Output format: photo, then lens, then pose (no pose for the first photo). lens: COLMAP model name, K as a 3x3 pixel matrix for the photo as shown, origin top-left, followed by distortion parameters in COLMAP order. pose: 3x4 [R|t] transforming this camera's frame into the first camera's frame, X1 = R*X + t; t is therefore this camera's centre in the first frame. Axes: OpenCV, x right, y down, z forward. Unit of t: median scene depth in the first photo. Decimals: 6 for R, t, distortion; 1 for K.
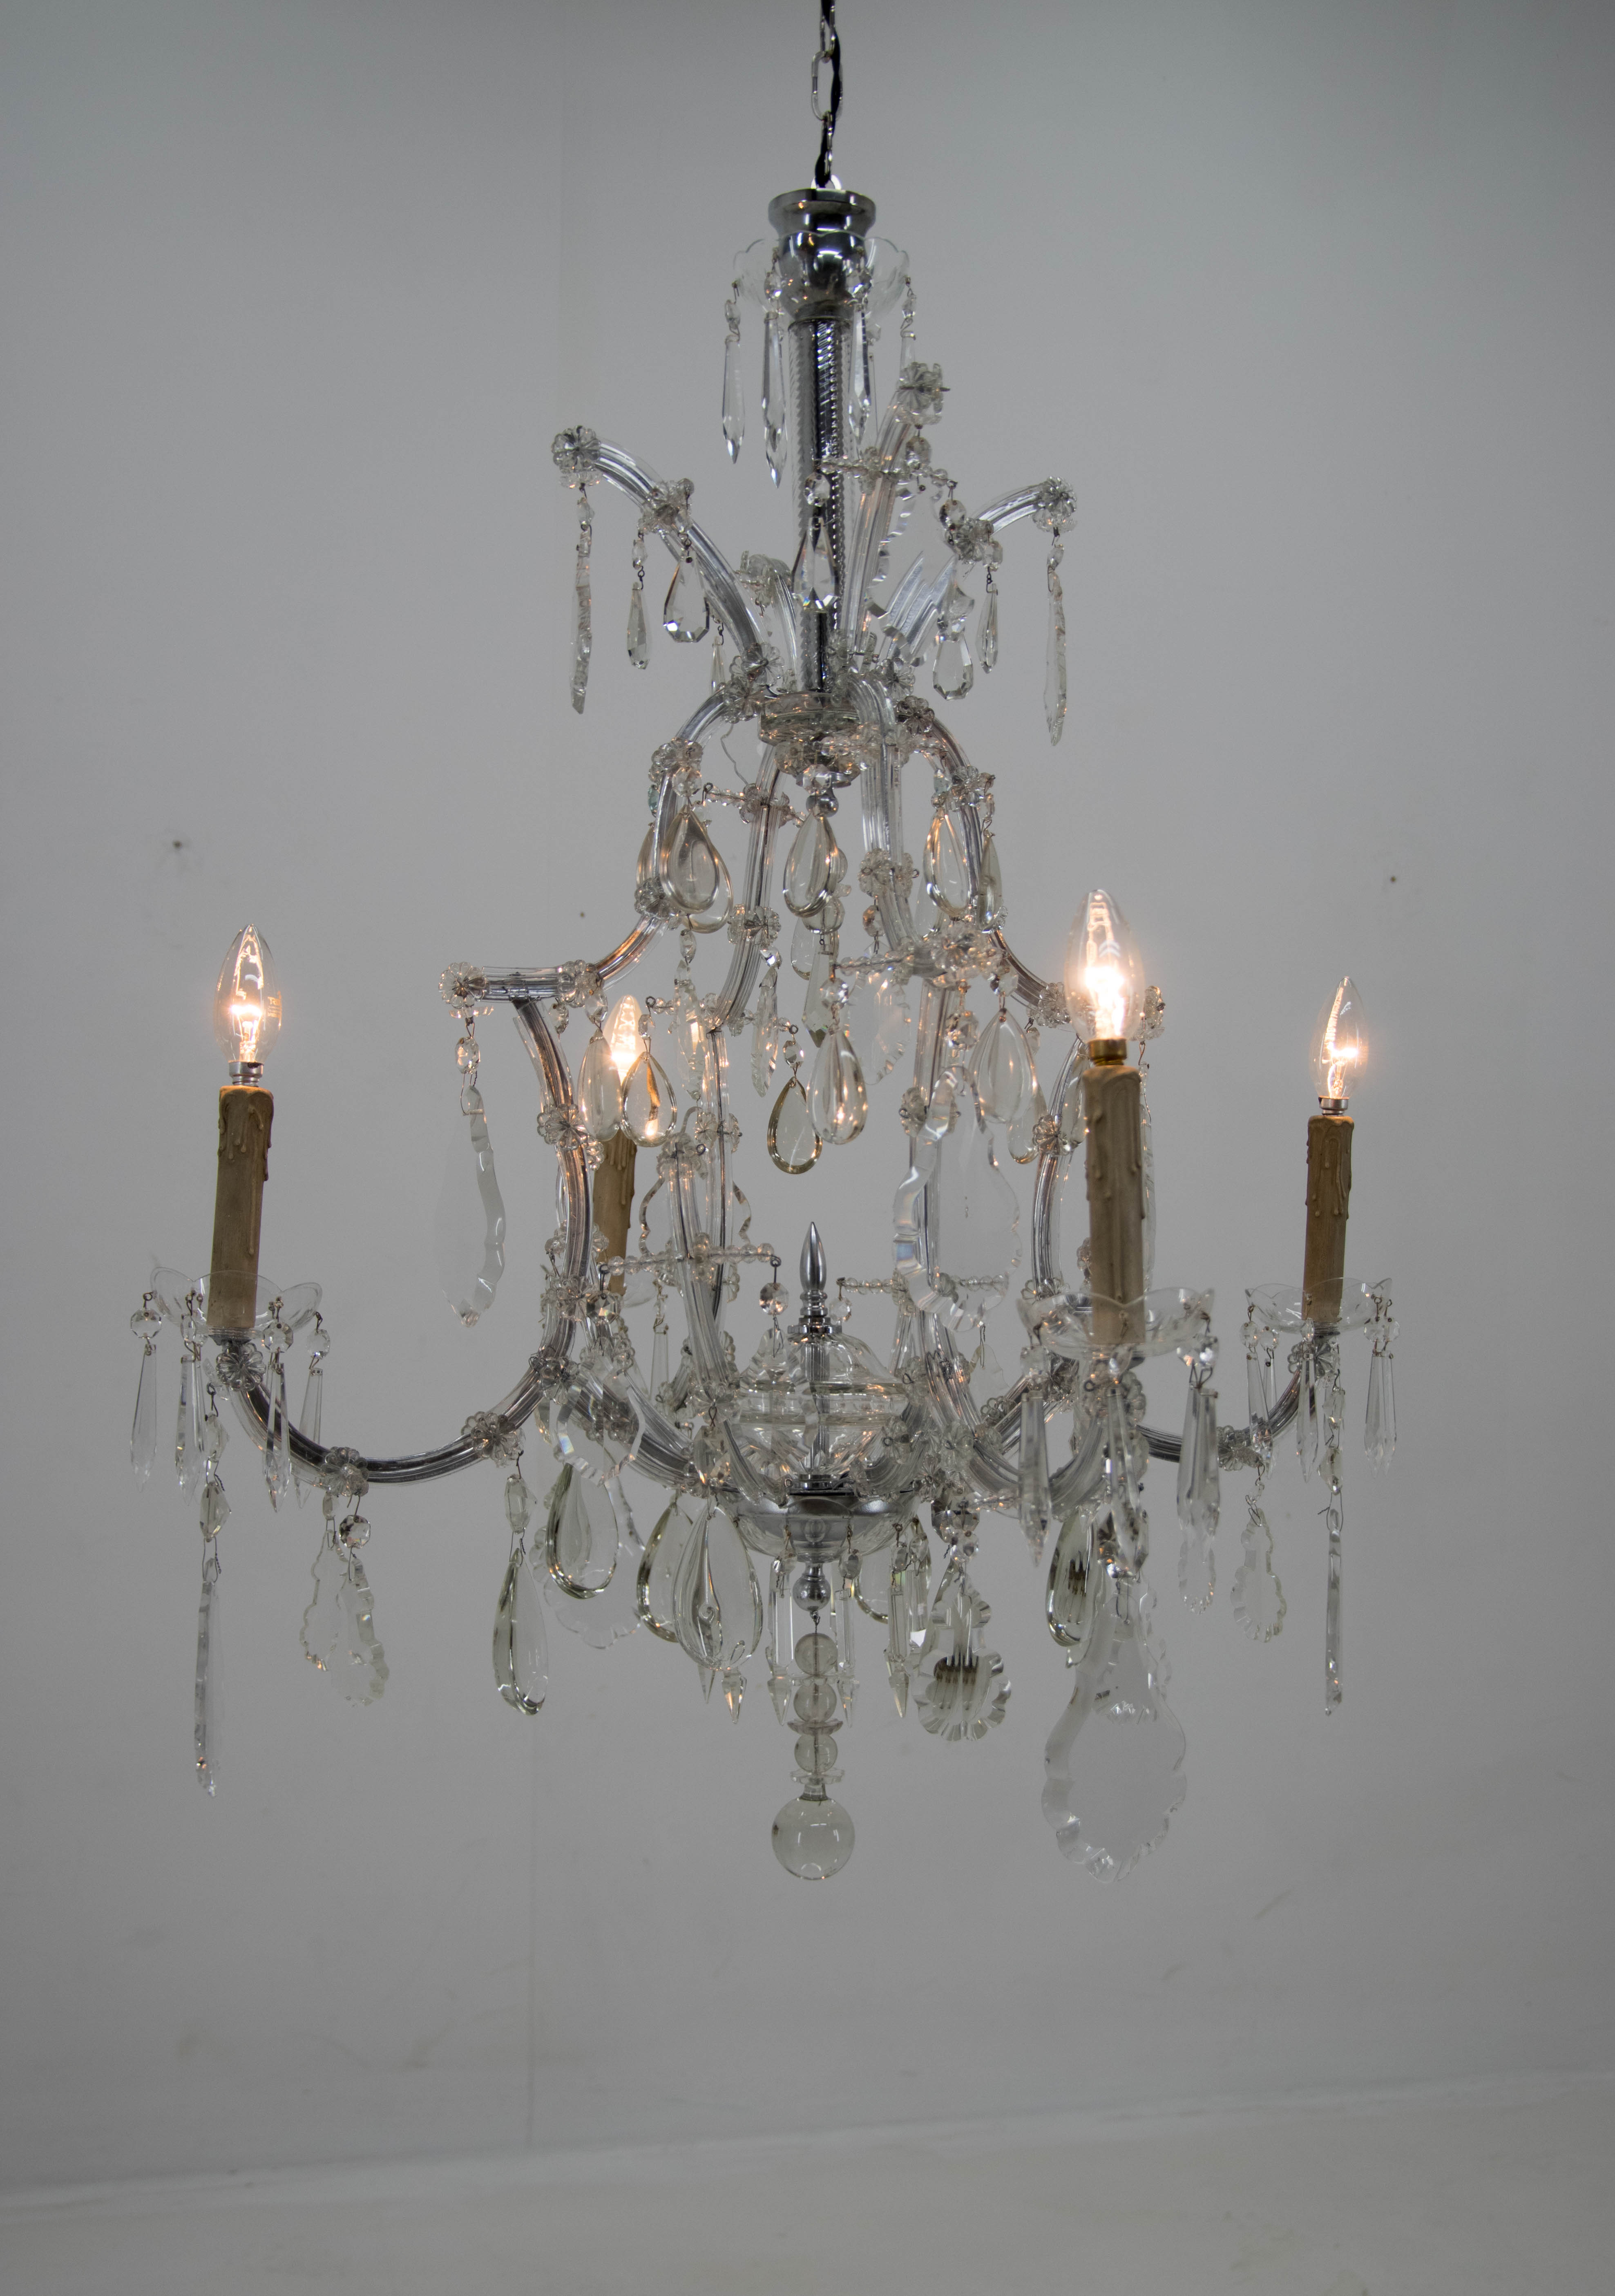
lens RADIAL K [[2449.4, 0, 812.8], [0, 2449.4, 1249.3], [0, 0, 1]] dist [-0.016357, -0.008501]
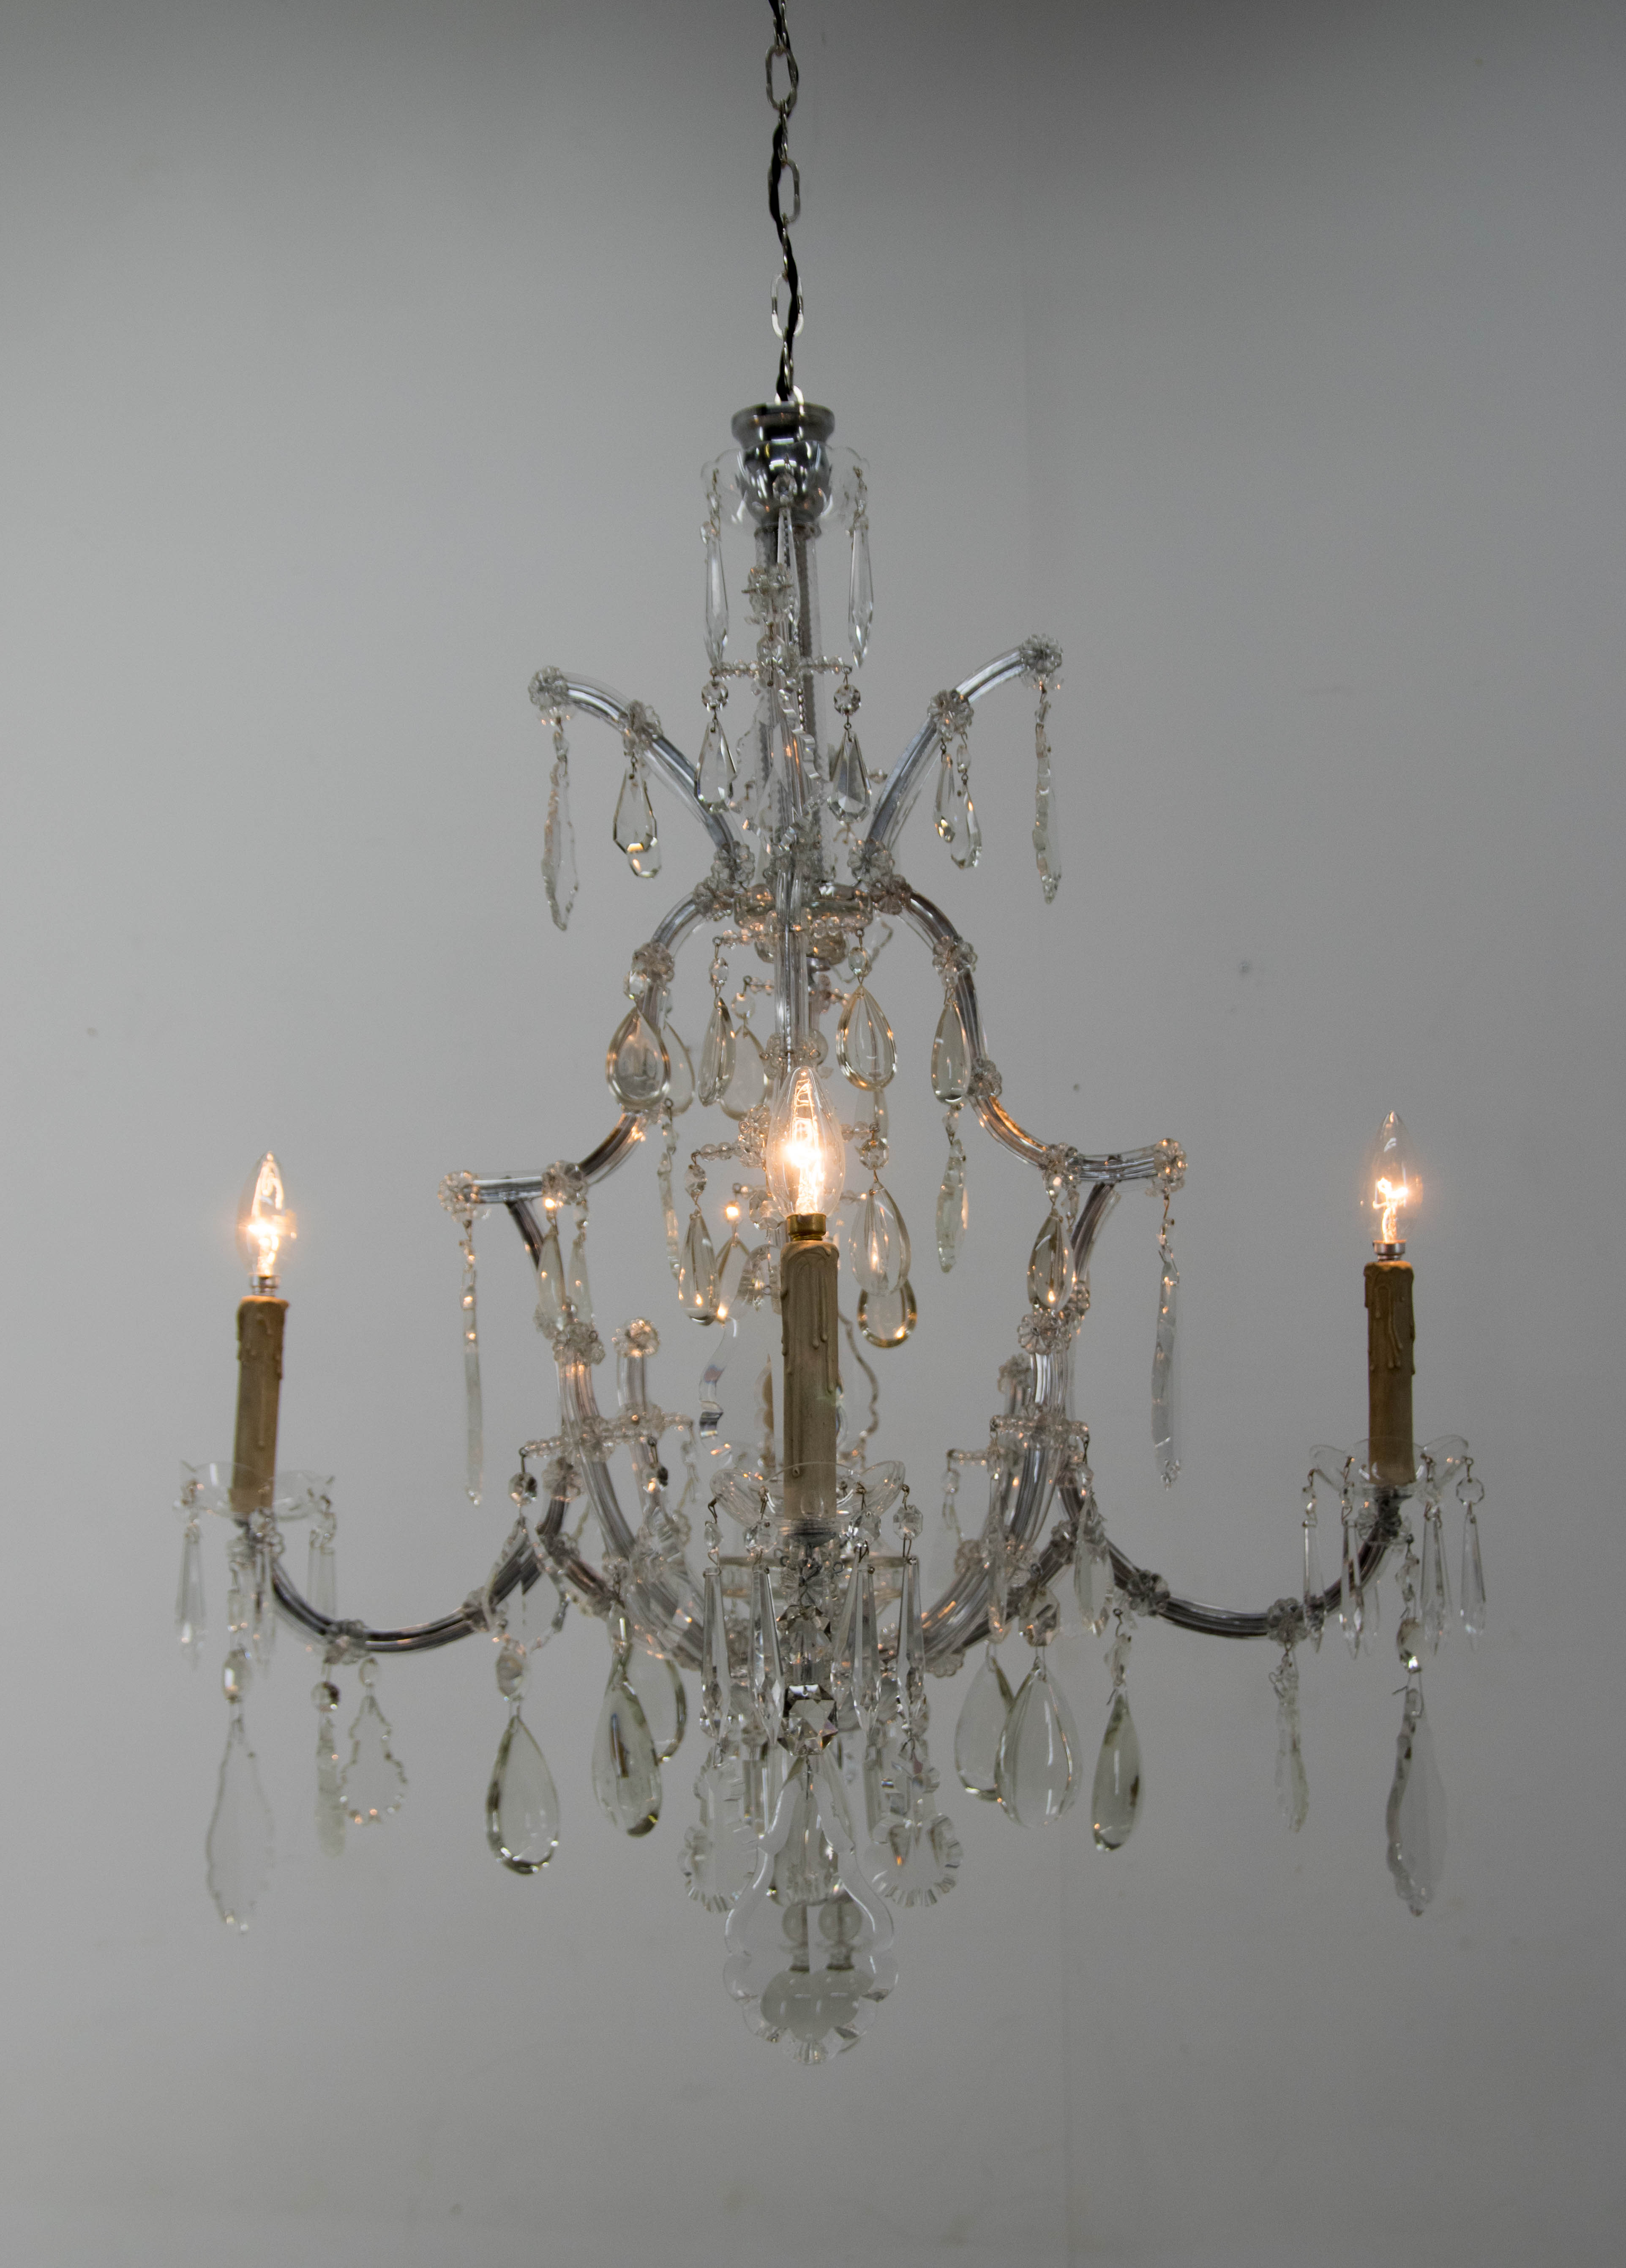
lens RADIAL K [[2527.7, 0, 814.5], [0, 2527.7, 1282.1], [0, 0, 1]] dist [-0.029111, -0.023050]
pose [[0.910459, -0.052659, -0.410234, 0.453608], [0.031658, 0.997825, -0.057825, 0.001607], [0.412386, 0.039660, 0.910145, 0.047208]]
